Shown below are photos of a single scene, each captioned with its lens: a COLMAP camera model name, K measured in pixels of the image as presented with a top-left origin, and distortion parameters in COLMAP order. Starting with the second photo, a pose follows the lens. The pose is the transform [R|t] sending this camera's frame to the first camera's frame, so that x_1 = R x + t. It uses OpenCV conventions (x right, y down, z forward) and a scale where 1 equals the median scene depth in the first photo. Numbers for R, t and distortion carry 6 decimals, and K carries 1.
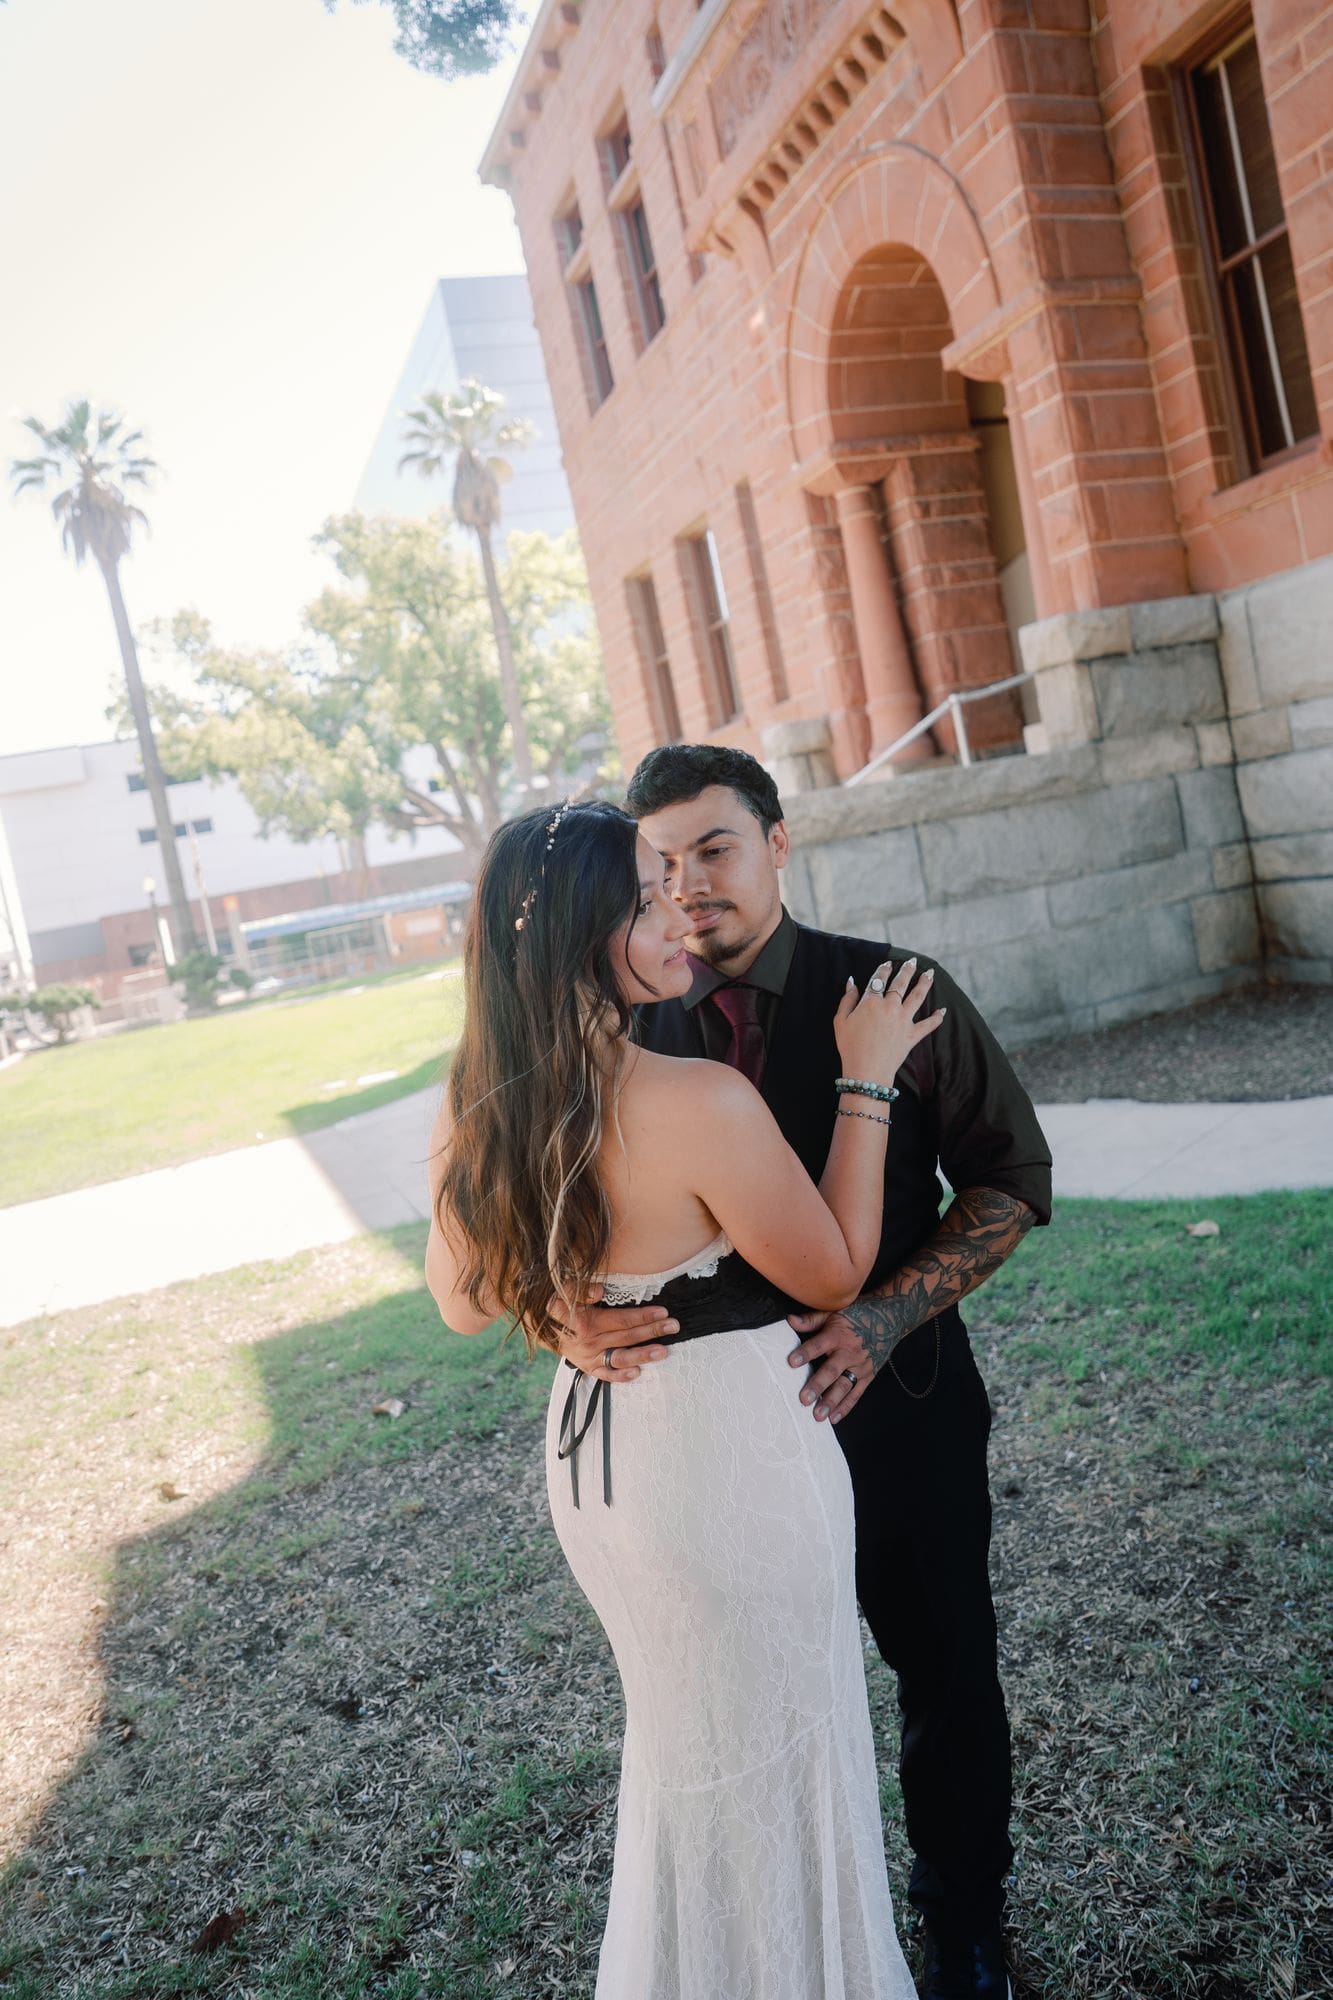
lens RADIAL K [[1383.6, 0, 683.5], [0, 1383.6, 977.5], [0, 0, 1]] dist [-0.096760, 0.069791]
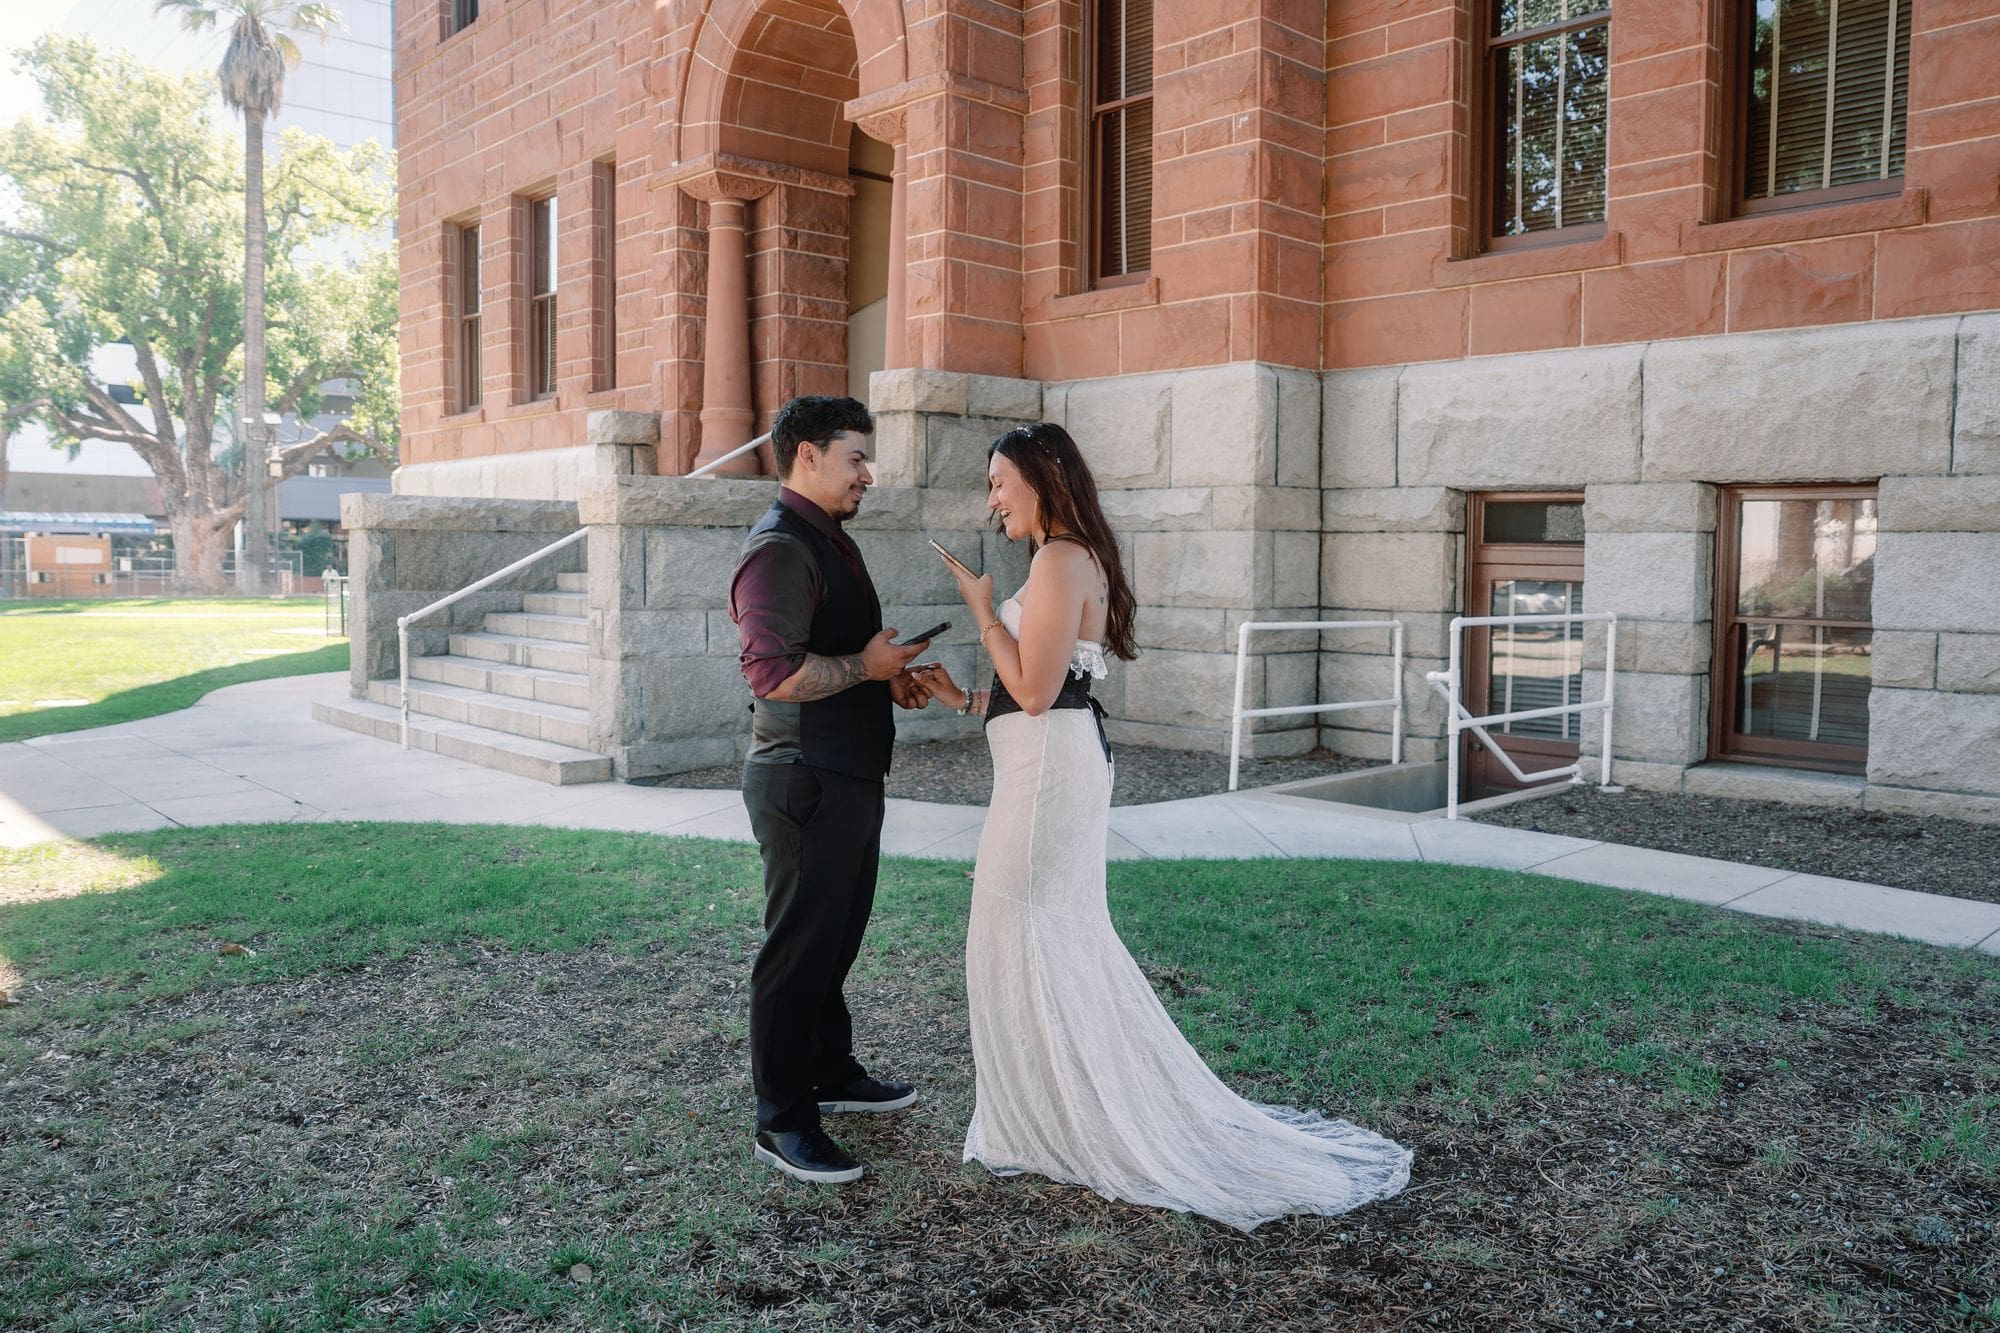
lens RADIAL K [[1535.5, 0, 1000.0], [0, 1535.5, 666.5], [0, 0, 1]] dist [-0.100029, 0.122557]
pose [[0.907804, 0.173558, 0.381799, -0.064391], [-0.154557, 0.984728, -0.080147, 0.043652], [-0.389878, 0.013748, 0.920764, -0.117250]]
